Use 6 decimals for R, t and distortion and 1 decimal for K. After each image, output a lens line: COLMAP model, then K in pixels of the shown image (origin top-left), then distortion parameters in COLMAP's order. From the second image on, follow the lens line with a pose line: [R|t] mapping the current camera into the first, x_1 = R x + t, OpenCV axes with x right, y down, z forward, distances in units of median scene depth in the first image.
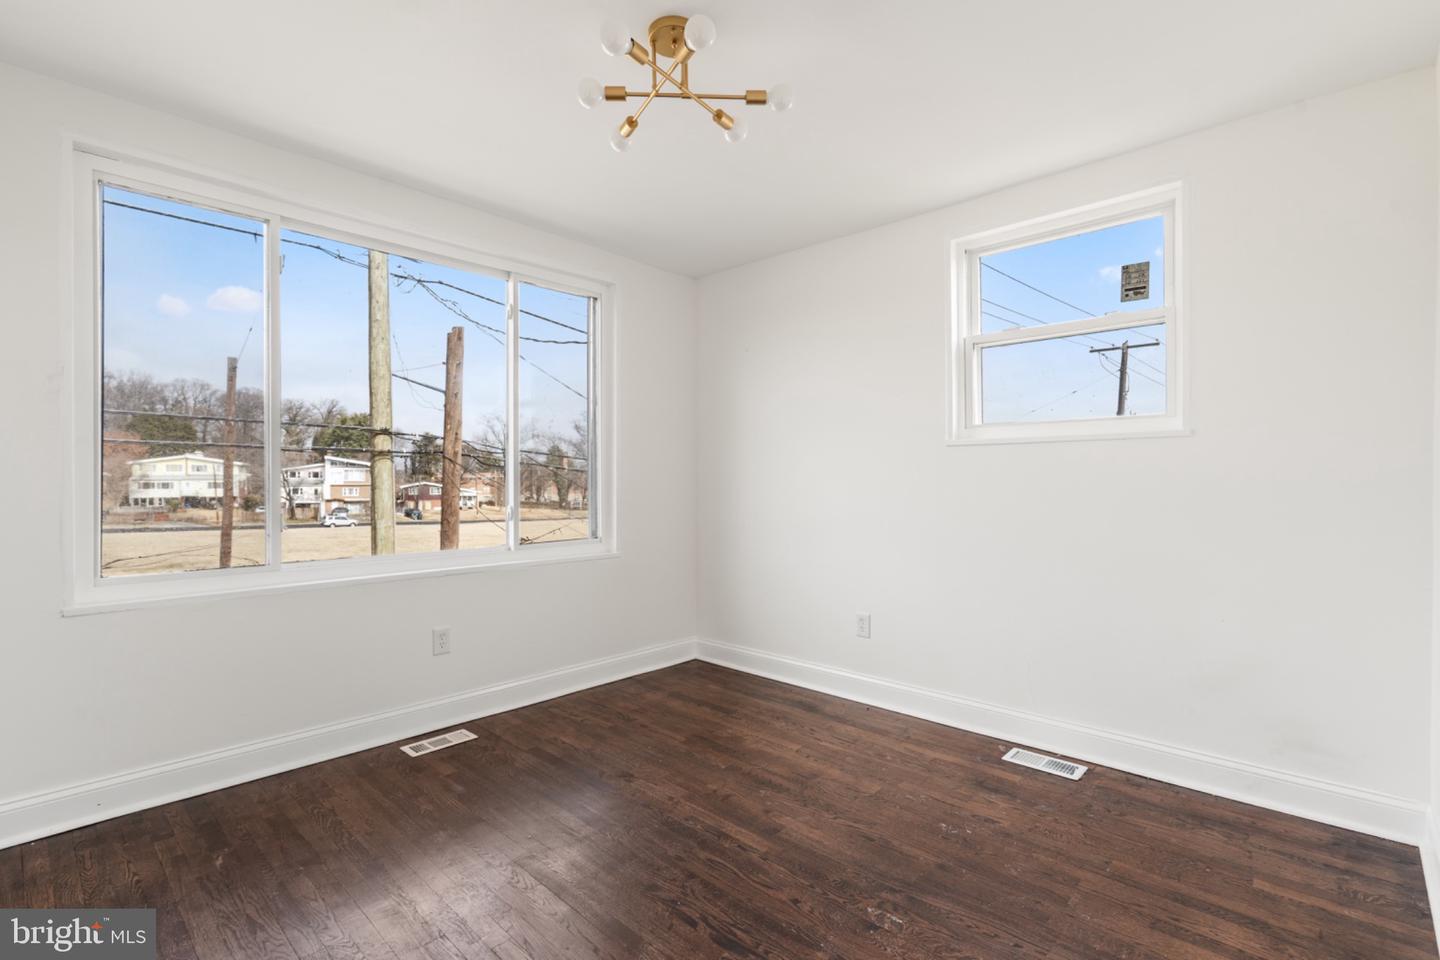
lens RADIAL K [[658.2, 0, 719.0], [0, 658.2, 478.3], [0, 0, 1]] dist [-0.004596, 0.000168]
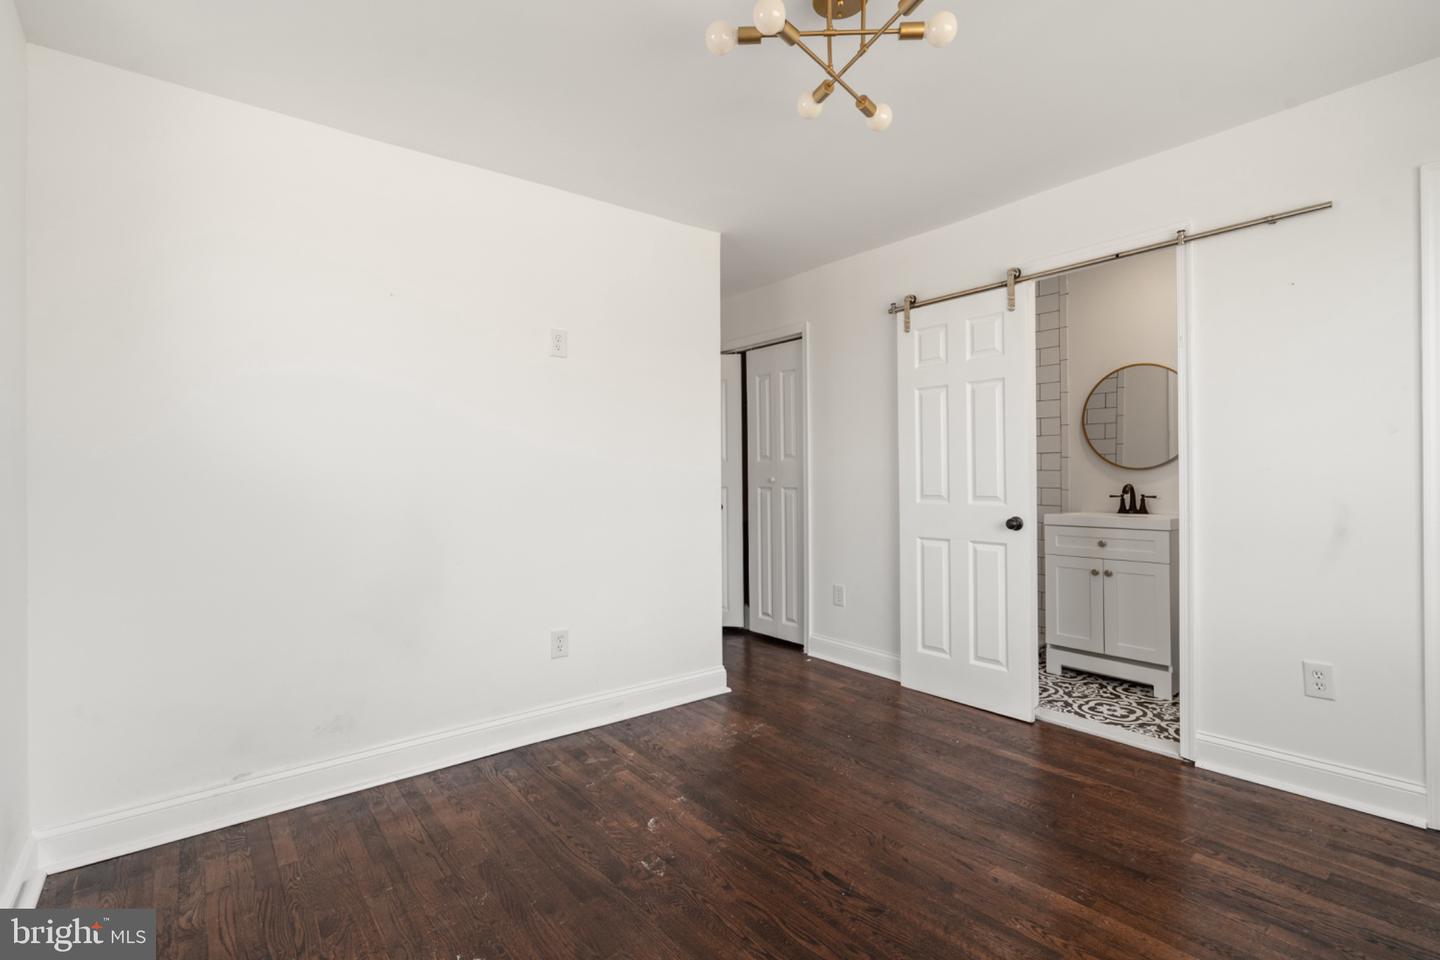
lens RADIAL K [[672.2, 0, 719.5], [0, 672.2, 473.4], [0, 0, 1]] dist [-0.002110, -0.000336]
pose [[-0.991467, 0.010836, 0.129907, -0.011163], [0.010951, 0.999940, 0.000168, 0.000988], [-0.129897, 0.001590, -0.991526, 1.617721]]
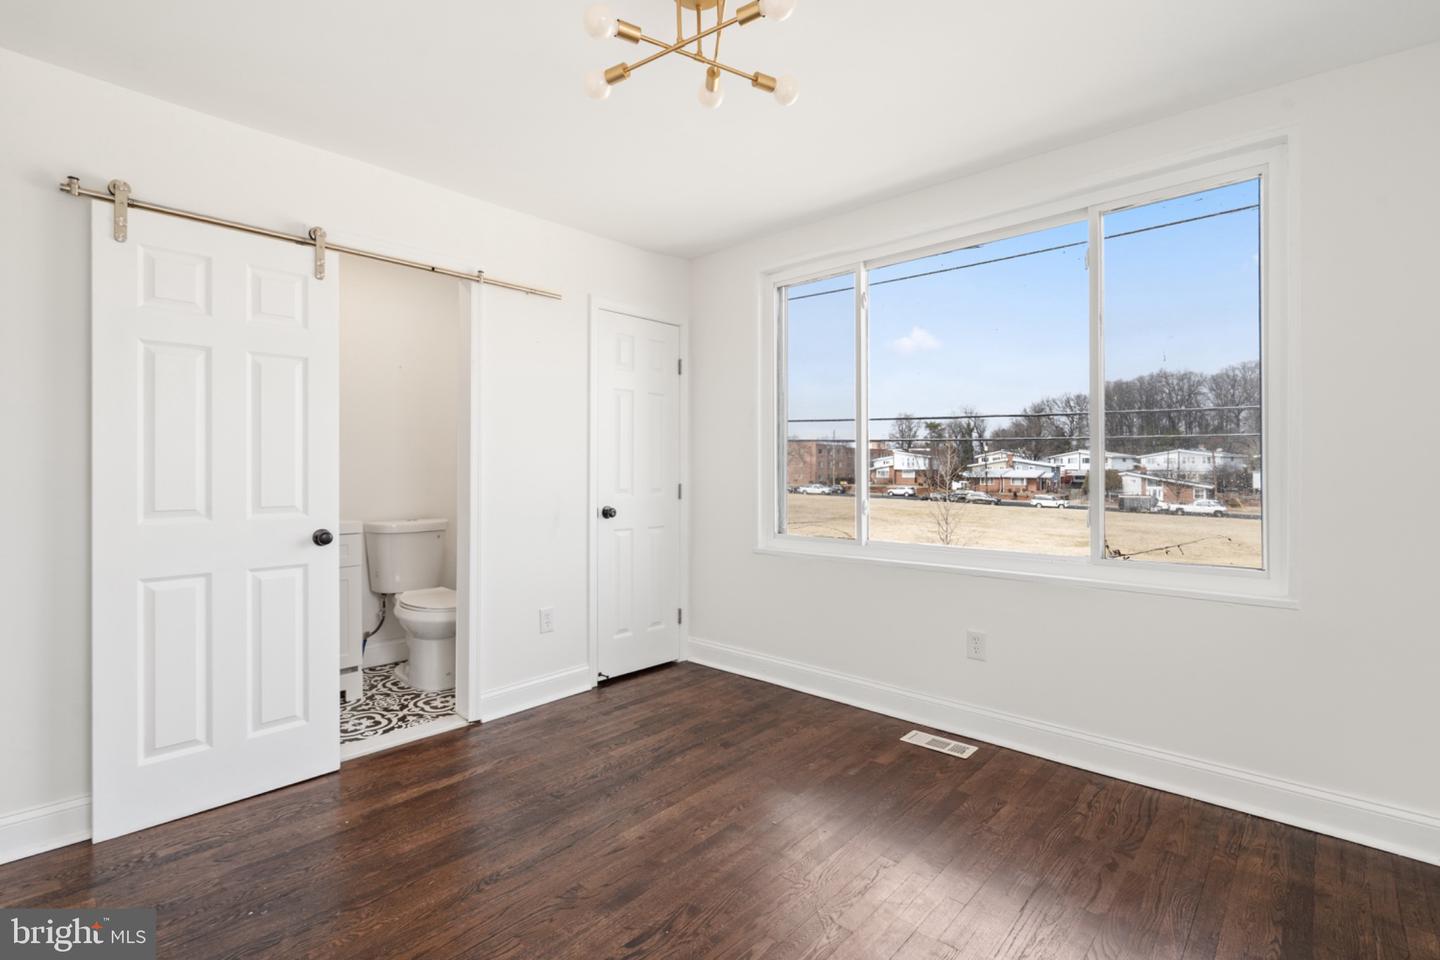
lens RADIAL K [[660.4, 0, 724.0], [0, 660.4, 466.8], [0, 0, 1]] dist [-0.002430, 0.000122]
pose [[0.025783, -0.006428, -0.999647, 0.690933], [0.000860, 0.999979, -0.006408, -0.001350], [0.999667, -0.000694, 0.025787, 0.836927]]
